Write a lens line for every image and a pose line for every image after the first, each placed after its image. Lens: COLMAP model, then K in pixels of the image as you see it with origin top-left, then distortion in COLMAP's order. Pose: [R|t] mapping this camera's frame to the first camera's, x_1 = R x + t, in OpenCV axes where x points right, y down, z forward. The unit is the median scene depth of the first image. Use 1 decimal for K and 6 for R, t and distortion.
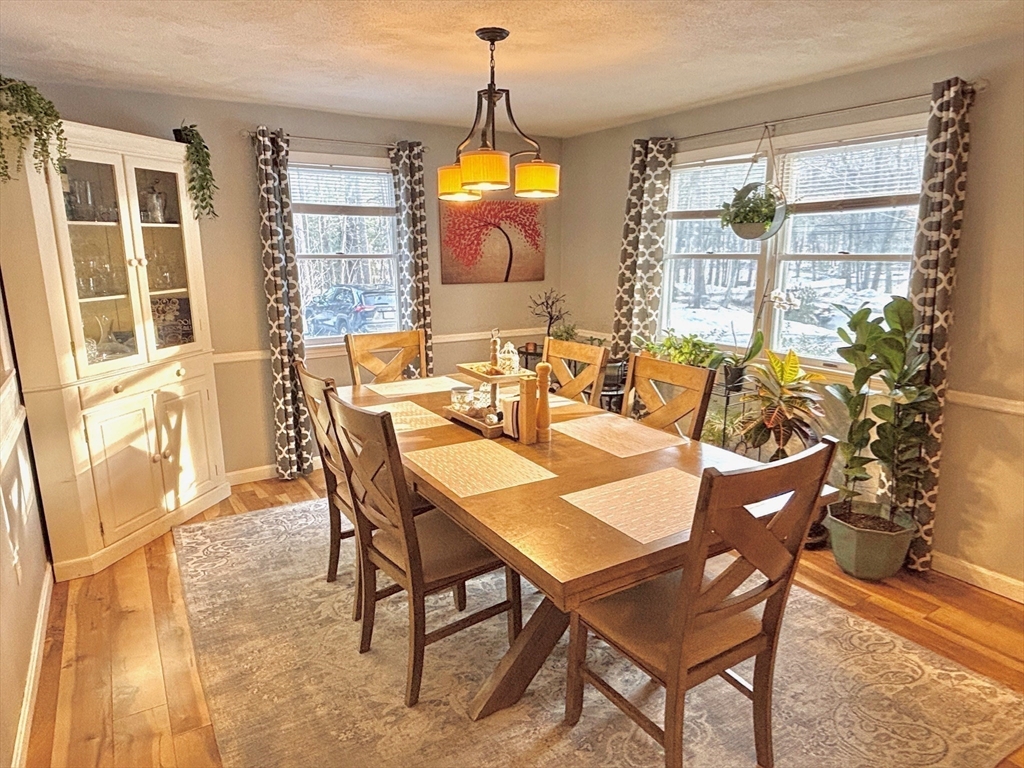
lens RADIAL K [[640.4, 0, 511.8], [0, 640.4, 382.9], [0, 0, 1]] dist [0.022872, -0.002496]
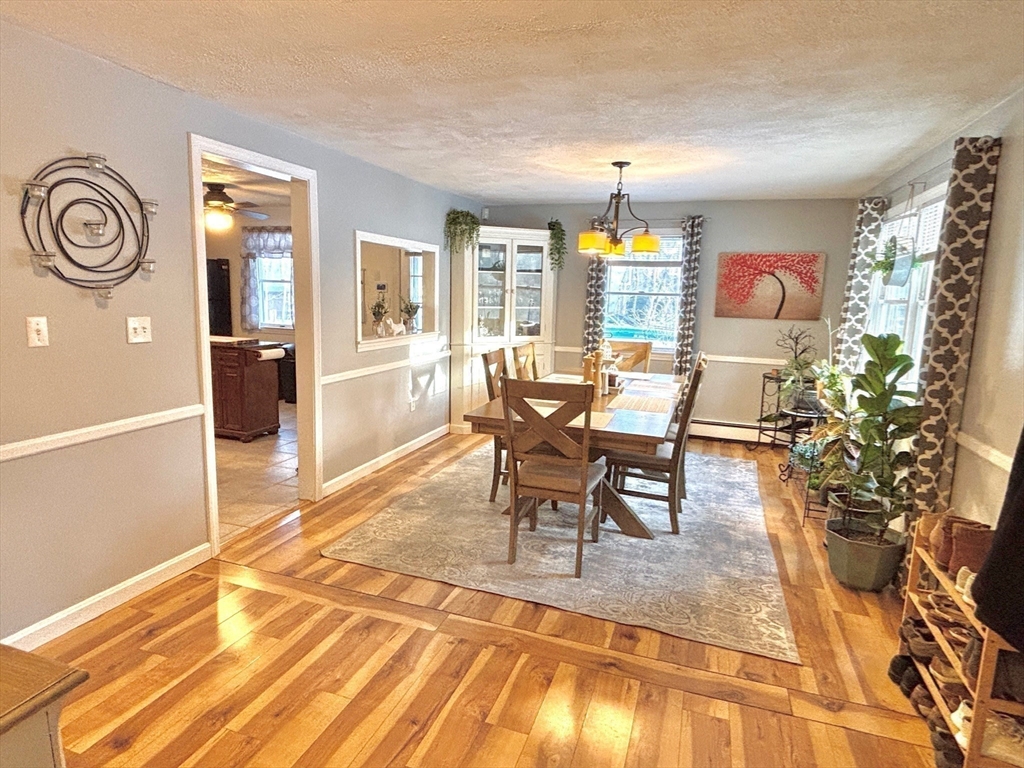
lens RADIAL K [[582.5, 0, 512.6], [0, 582.5, 383.9], [0, 0, 1]] dist [0.001436, -0.000913]
pose [[0.627193, 0.146562, -0.764950, 0.655060], [-0.188597, 0.981486, 0.033416, 0.026545], [0.755685, 0.123309, 0.643222, -0.097328]]
